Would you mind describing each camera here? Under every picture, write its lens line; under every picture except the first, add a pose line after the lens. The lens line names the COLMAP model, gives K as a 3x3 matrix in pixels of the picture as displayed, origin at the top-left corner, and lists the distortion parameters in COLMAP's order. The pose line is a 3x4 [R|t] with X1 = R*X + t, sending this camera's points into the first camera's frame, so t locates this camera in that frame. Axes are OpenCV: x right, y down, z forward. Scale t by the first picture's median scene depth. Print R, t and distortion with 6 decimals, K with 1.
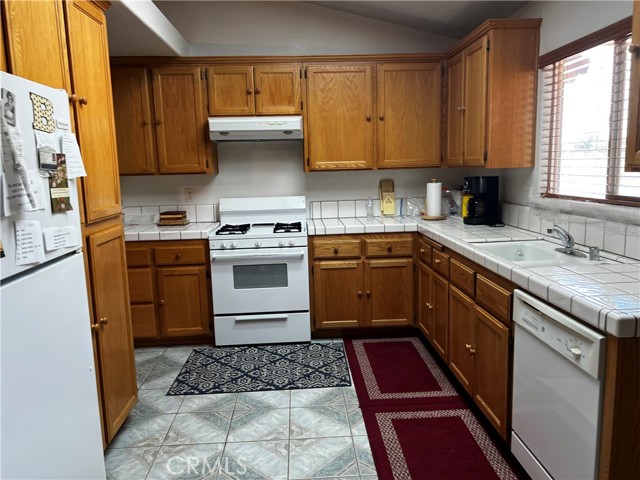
lens RADIAL K [[483.9, 0, 320.0], [0, 483.9, 240.0], [0, 0, 1]] dist [0.063664, -0.084108]
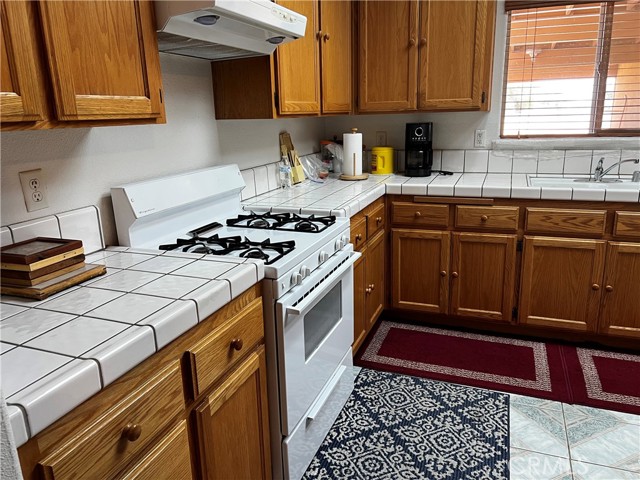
lens RADIAL K [[483.9, 0, 320.0], [0, 483.9, 240.0], [0, 0, 1]] dist [0.063664, -0.084108]
pose [[0.396788, -0.220471, 0.891040, -0.637527], [0.157538, 0.972679, 0.170518, -0.108178], [-0.904290, 0.072714, 0.420680, 0.860349]]
